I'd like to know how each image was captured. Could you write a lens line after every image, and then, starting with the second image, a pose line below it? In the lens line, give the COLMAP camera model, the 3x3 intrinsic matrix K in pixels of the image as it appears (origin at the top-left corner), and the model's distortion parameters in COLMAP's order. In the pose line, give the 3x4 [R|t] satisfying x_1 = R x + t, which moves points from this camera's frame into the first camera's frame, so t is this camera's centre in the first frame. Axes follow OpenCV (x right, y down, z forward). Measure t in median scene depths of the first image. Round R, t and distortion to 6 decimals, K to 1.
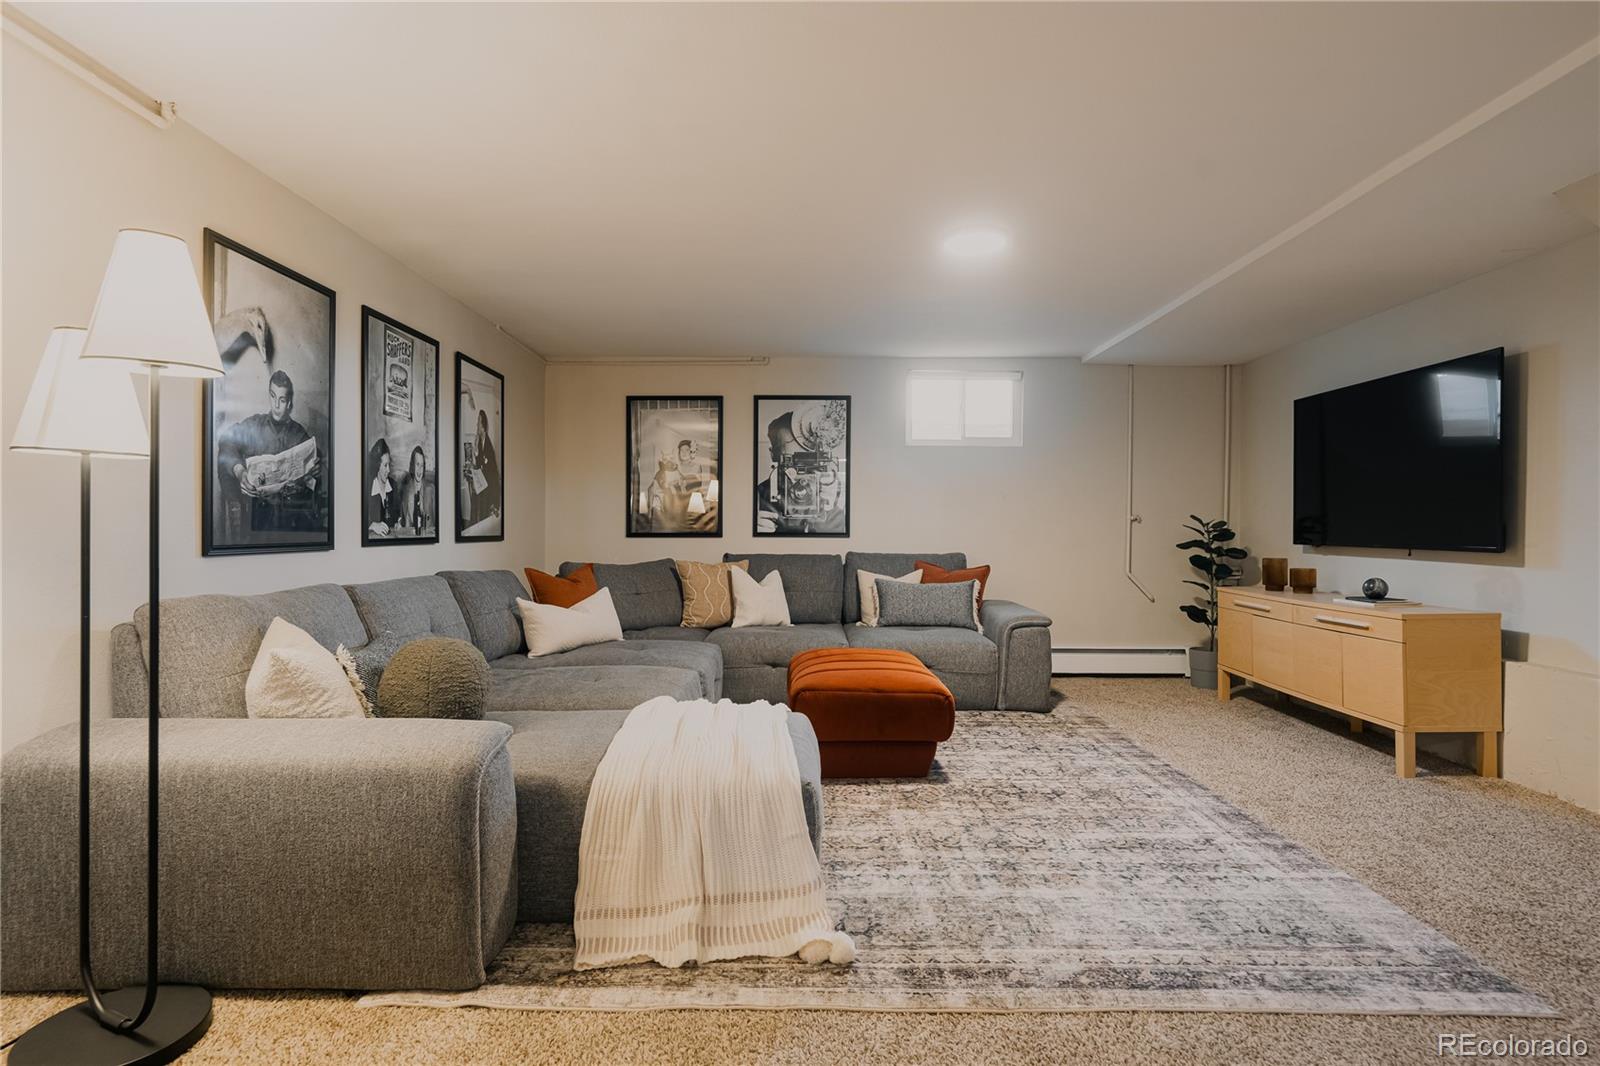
lens RADIAL K [[687.2, 0, 969.2], [0, 687.2, 531.5], [0, 0, 1]] dist [0.001285, 0.000197]
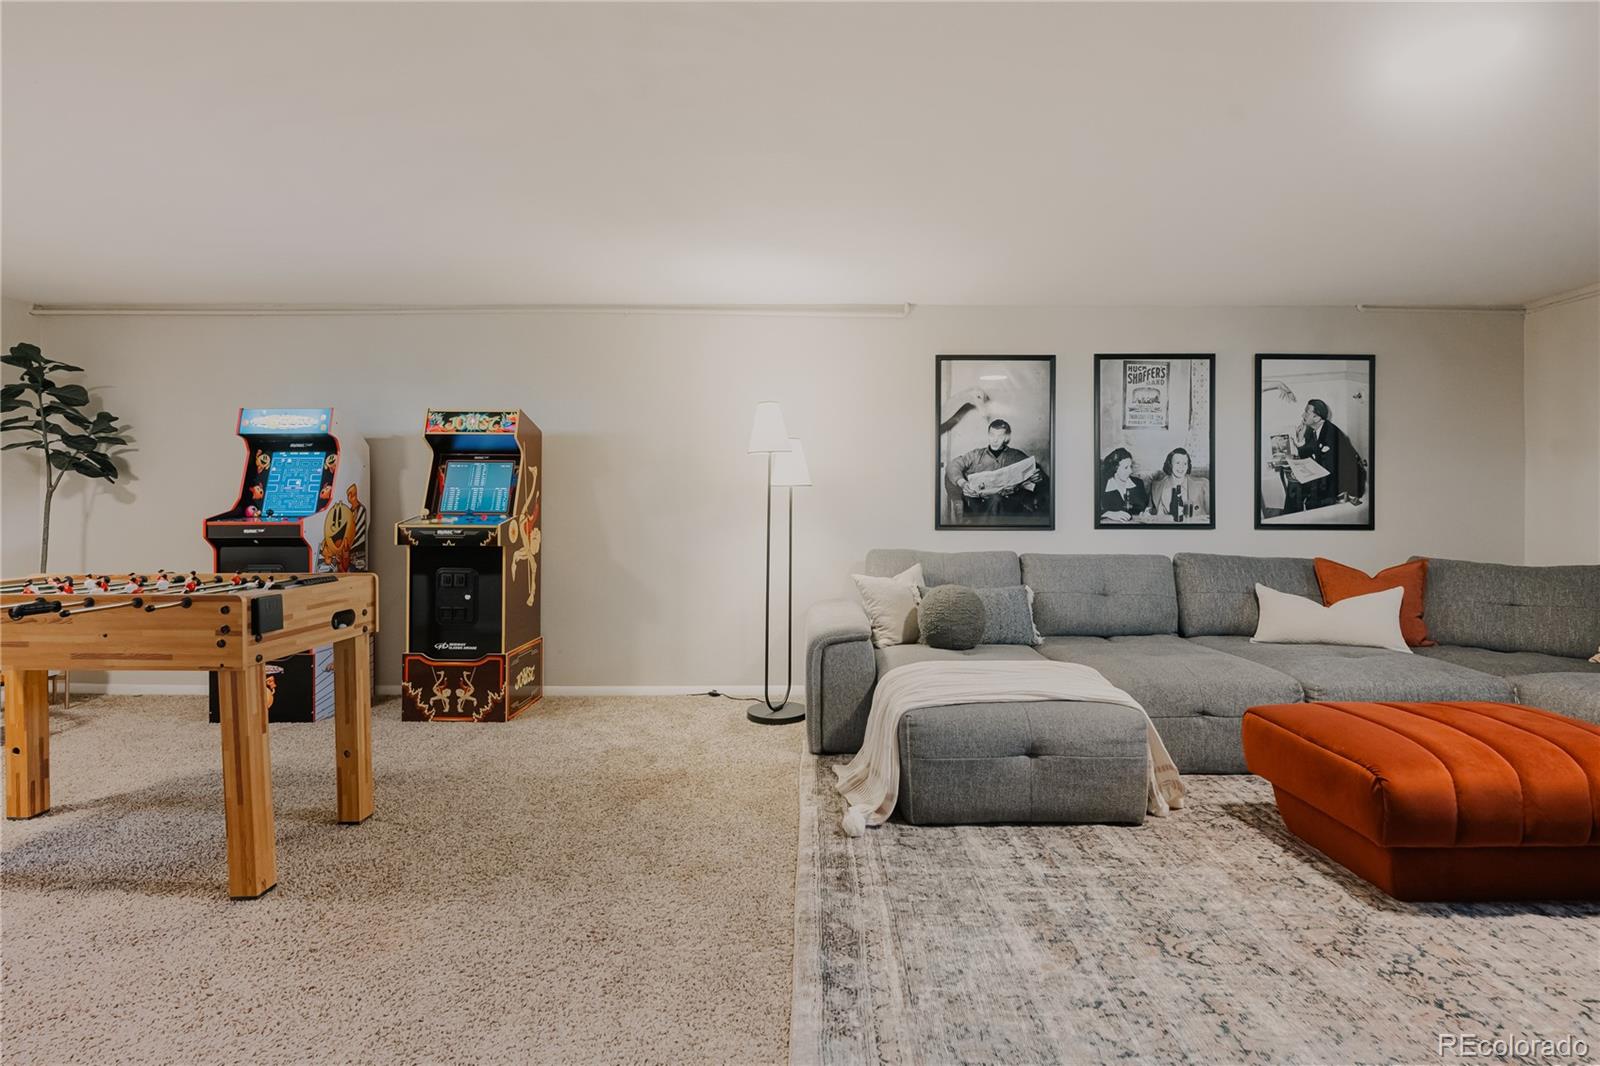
lens RADIAL K [[775.4, 0, 849.9], [0, 775.4, 525.1], [0, 0, 1]] dist [-0.001032, -0.000620]
pose [[0.048607, 0.018761, -0.998642, 0.788163], [-0.010213, 0.999781, 0.018286, -0.011579], [0.998766, 0.009310, 0.048787, 0.533249]]
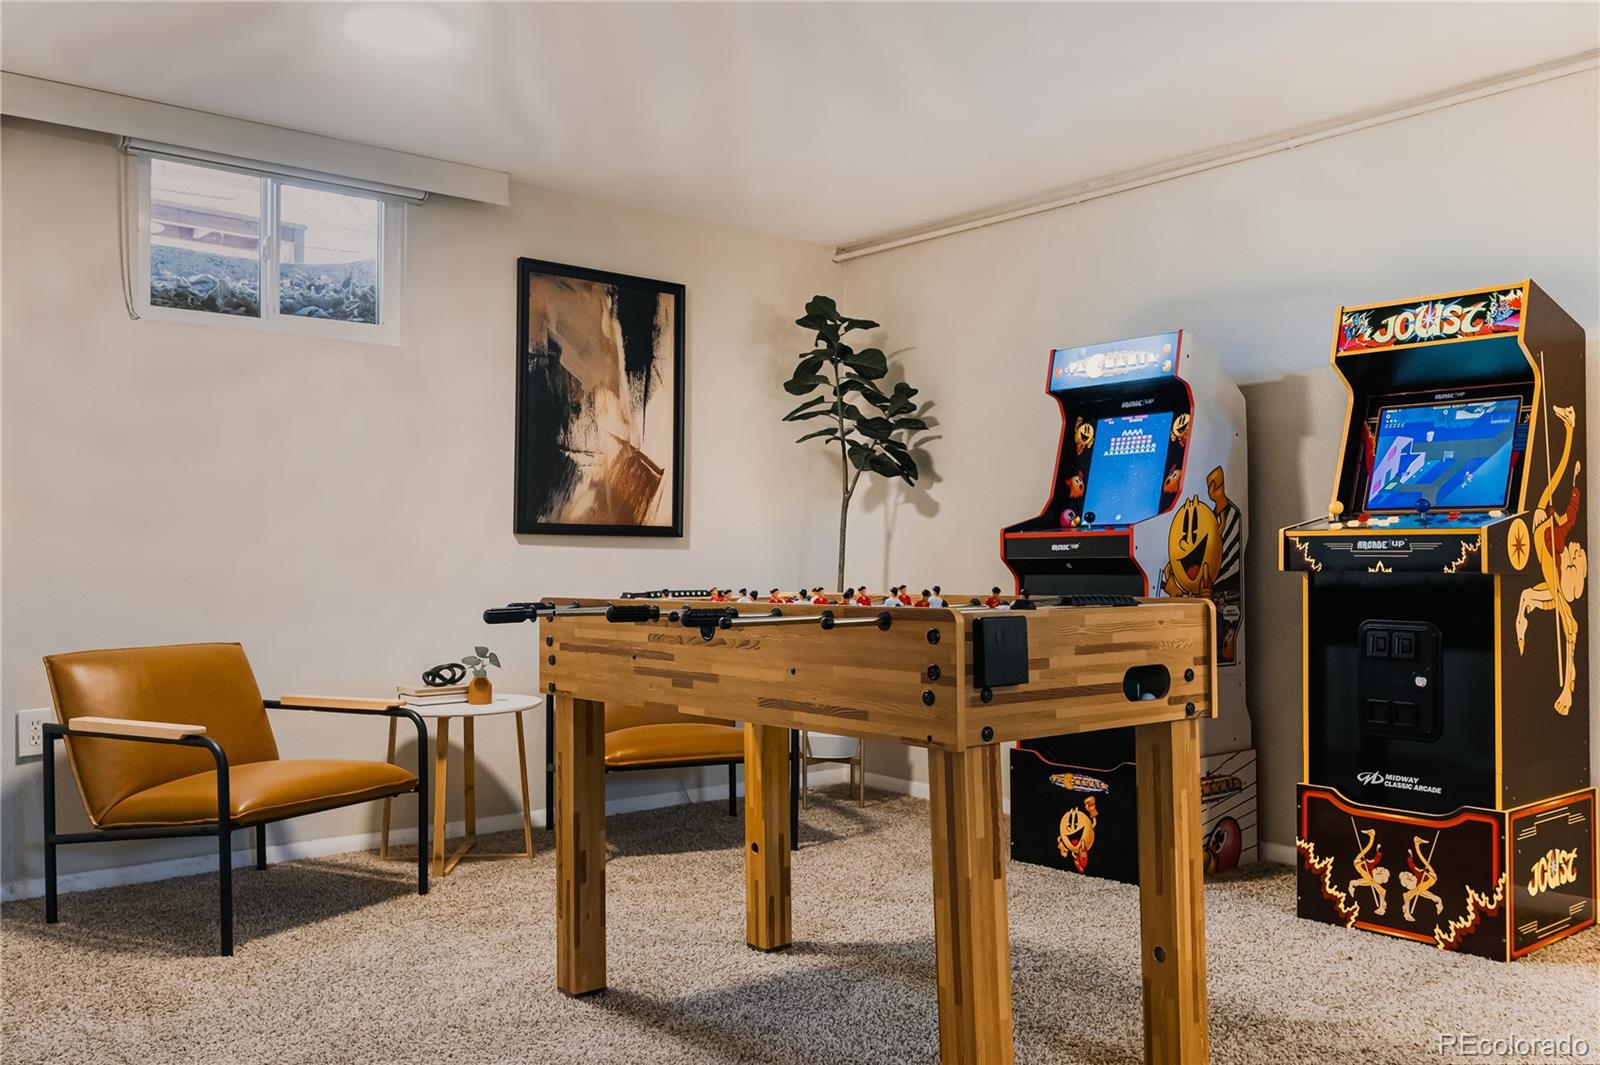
lens RADIAL K [[1340.6, 0, 803.4], [0, 1340.6, 553.9], [0, 0, 1]] dist [0.000058, -0.005679]
pose [[-0.769038, -0.009621, -0.639131, 0.562193], [0.003492, 0.999809, -0.019252, 0.048109], [0.639194, -0.017038, -0.768857, 0.477762]]
